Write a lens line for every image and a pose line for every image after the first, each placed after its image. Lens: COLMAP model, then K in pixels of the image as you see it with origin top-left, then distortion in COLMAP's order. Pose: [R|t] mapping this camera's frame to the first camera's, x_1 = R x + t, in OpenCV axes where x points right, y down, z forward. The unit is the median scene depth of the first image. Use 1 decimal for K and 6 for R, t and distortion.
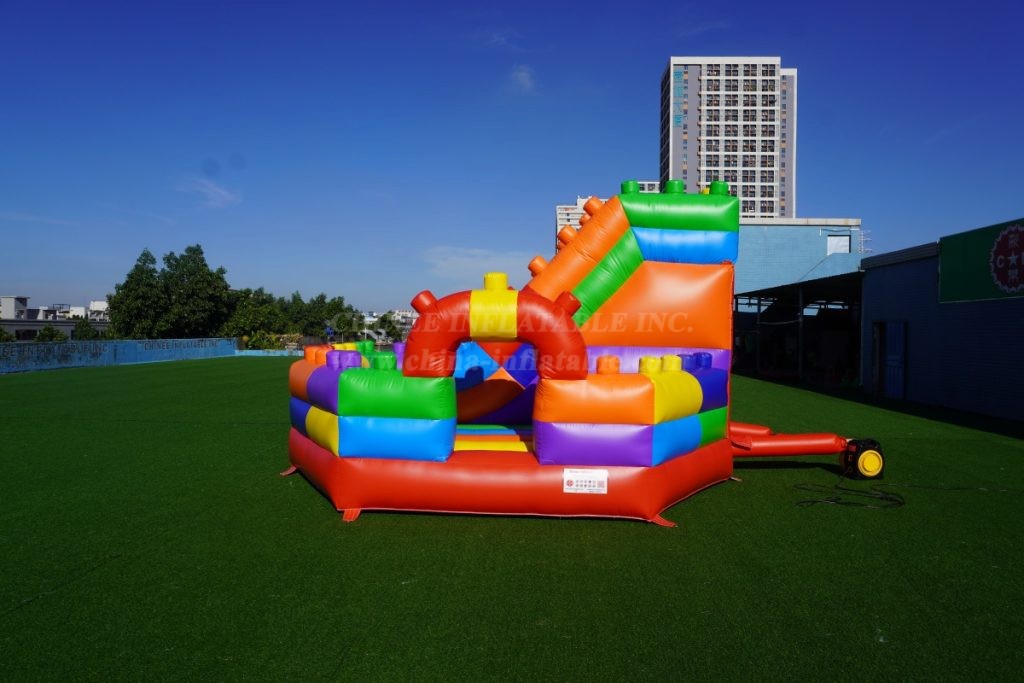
lens RADIAL K [[703.2, 0, 513.0], [0, 703.2, 333.6], [0, 0, 1]] dist [-0.025446, 0.002304]
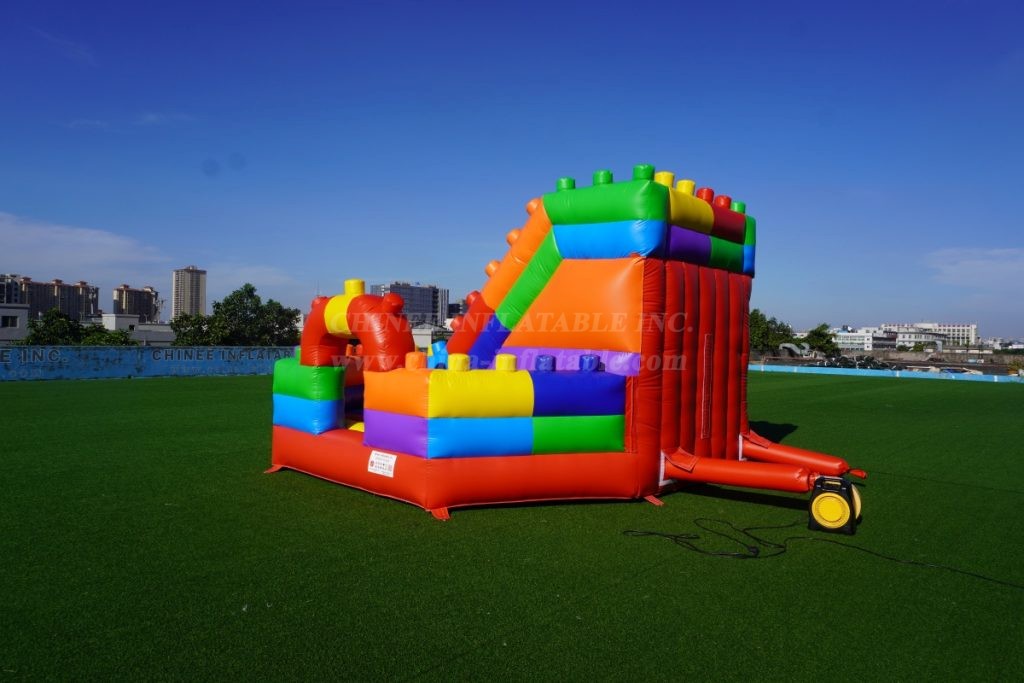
lens RADIAL K [[703.2, 0, 510.7], [0, 703.2, 346.6], [0, 0, 1]] dist [-0.025446, 0.002304]
pose [[0.759685, 0.010618, -0.650205, 0.761617], [-0.013202, 0.999912, 0.000905, 0.015997], [0.650157, 0.007896, 0.759759, 0.221949]]
